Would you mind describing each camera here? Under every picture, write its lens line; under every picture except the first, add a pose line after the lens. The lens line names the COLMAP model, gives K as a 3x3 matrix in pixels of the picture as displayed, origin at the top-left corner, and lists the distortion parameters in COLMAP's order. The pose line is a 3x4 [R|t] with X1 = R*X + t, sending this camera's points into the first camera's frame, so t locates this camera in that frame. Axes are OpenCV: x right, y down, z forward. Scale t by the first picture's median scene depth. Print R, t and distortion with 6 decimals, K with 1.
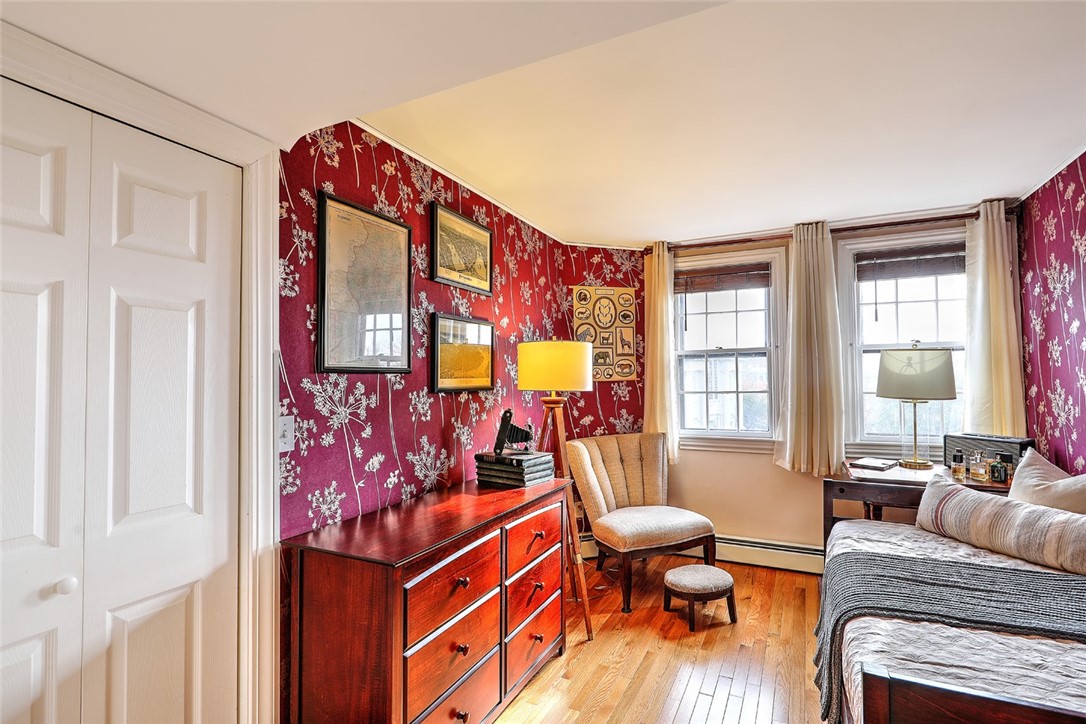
lens RADIAL K [[511.1, 0, 550.8], [0, 511.1, 367.9], [0, 0, 1]] dist [-0.000241, -0.000202]
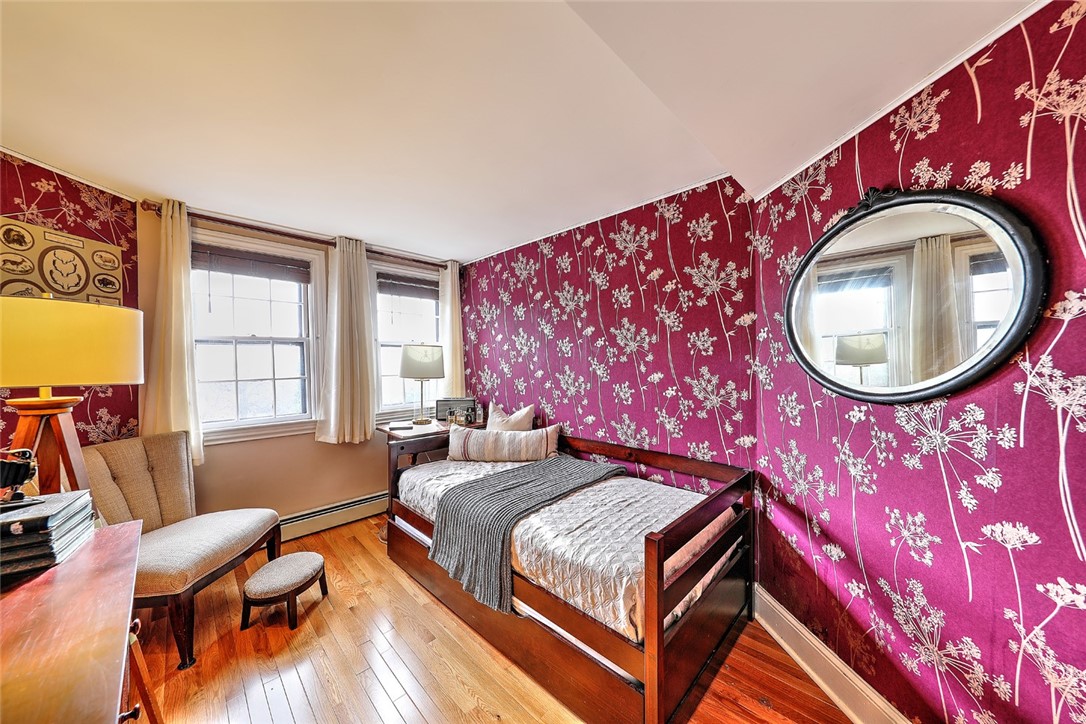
lens RADIAL K [[366.1, 0, 537.3], [0, 366.1, 367.0], [0, 0, 1]] dist [-0.001414, -0.000071]
pose [[0.326213, -0.006591, 0.945273, -0.218963], [-0.010396, 0.999890, 0.010559, 0.013041], [-0.945239, -0.013271, 0.326108, 0.352282]]
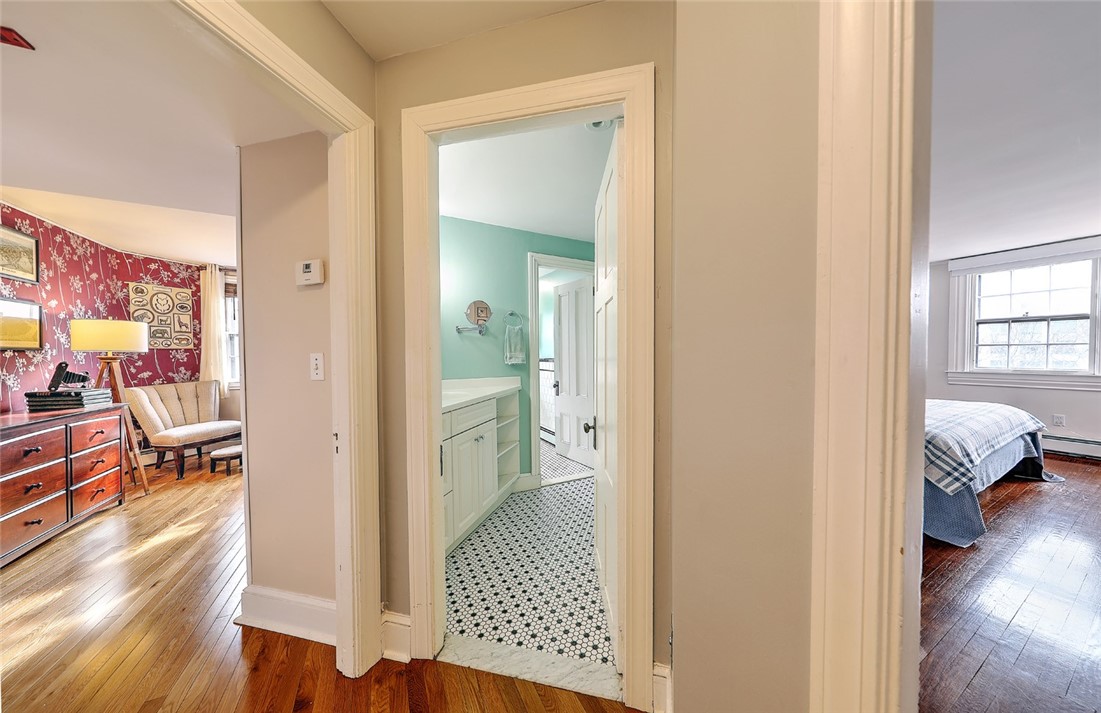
lens RADIAL K [[345.5, 0, 551.7], [0, 345.5, 361.5], [0, 0, 1]] dist [0.000459, -0.000007]
pose [[0.602031, -0.012009, 0.798383, -0.027749], [-0.014318, 0.999564, 0.025831, 0.029961], [-0.798344, -0.026982, 0.601596, -0.771127]]
